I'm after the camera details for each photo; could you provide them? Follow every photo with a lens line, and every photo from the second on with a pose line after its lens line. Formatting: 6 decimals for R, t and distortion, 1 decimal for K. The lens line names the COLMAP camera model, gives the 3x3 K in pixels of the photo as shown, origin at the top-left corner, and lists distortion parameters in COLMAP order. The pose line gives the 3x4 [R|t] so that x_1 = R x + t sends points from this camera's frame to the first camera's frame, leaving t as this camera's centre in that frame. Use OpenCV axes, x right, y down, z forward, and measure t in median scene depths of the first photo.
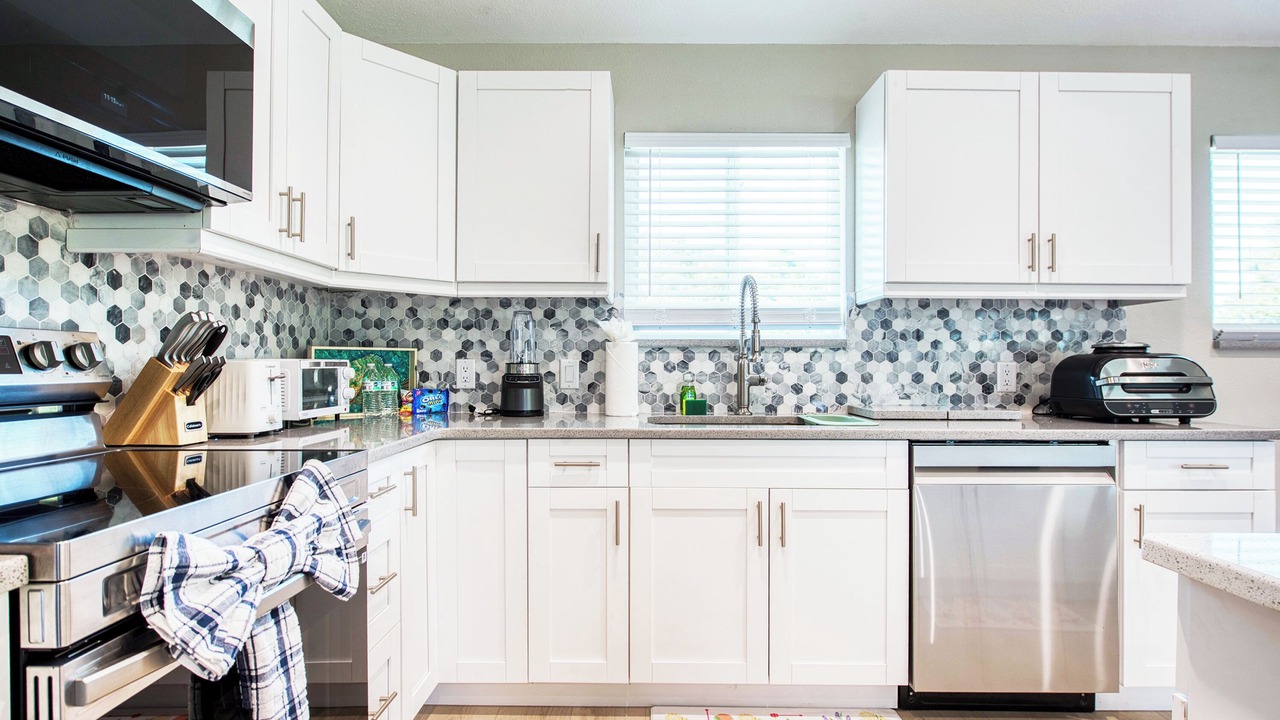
lens RADIAL K [[659.1, 0, 640.0], [0, 659.1, 360.0], [0, 0, 1]] dist [-0.000430, -0.000150]
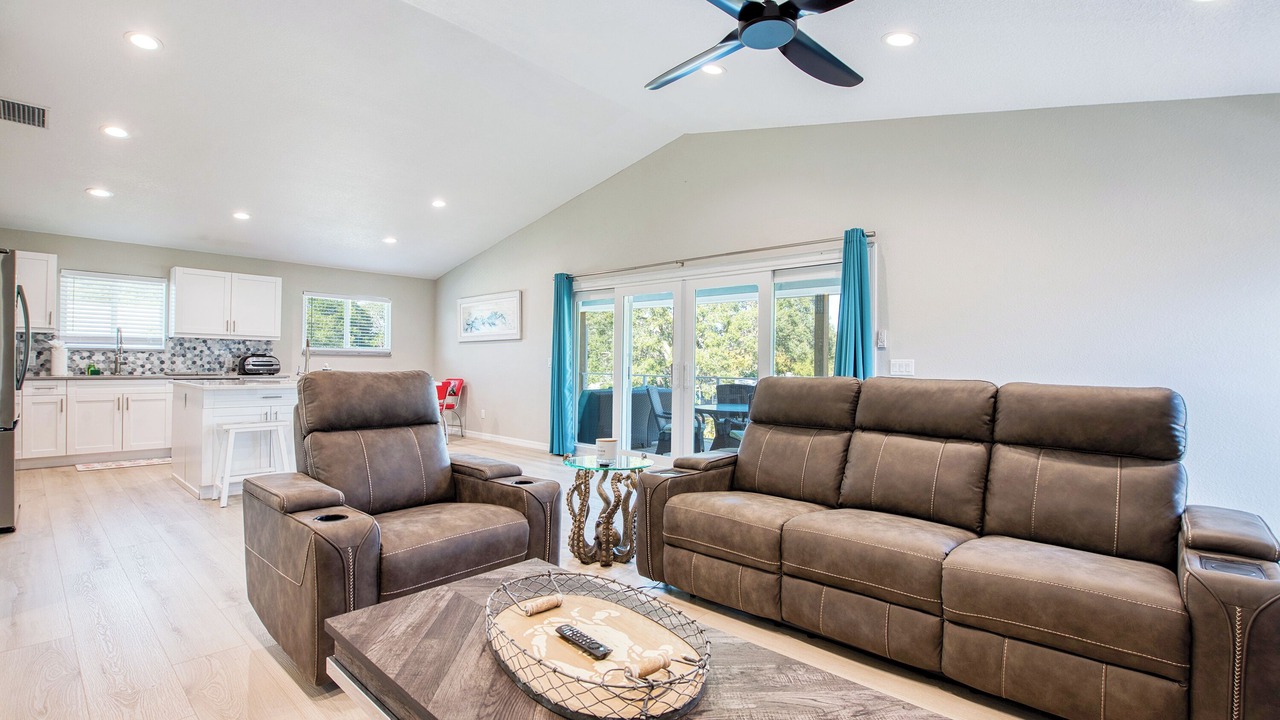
lens RADIAL K [[577.7, 0, 654.3], [0, 577.7, 363.9], [0, 0, 1]] dist [-0.024176, -0.000062]
pose [[0.661998, 0.005783, 0.749484, -0.138530], [-0.017351, 0.999821, 0.007610, -0.023533], [-0.749305, -0.018042, 0.661979, -2.361399]]
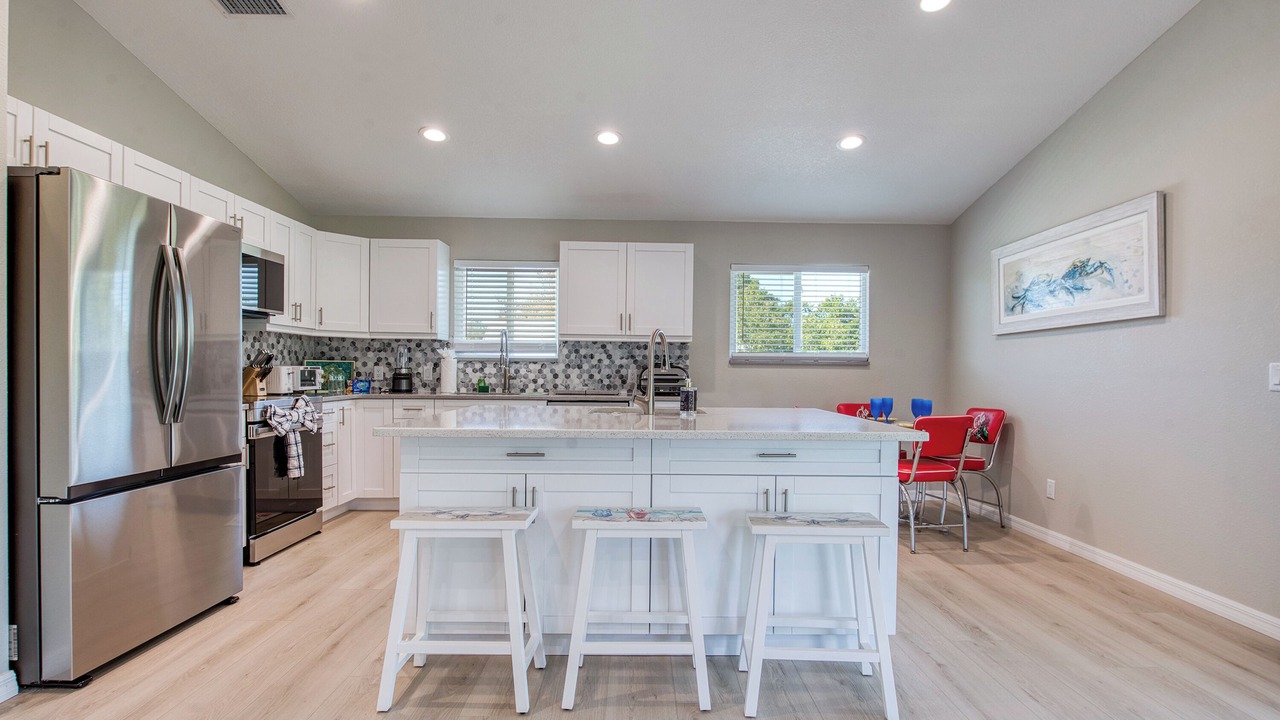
lens RADIAL K [[650.6, 0, 654.2], [0, 650.6, 376.8], [0, 0, 1]] dist [0.001525, 0.000065]
pose [[0.999646, 0.006961, 0.025660, 0.585606], [-0.007411, 0.999820, 0.017476, -0.010365], [-0.025533, -0.017660, 0.999518, -1.149677]]
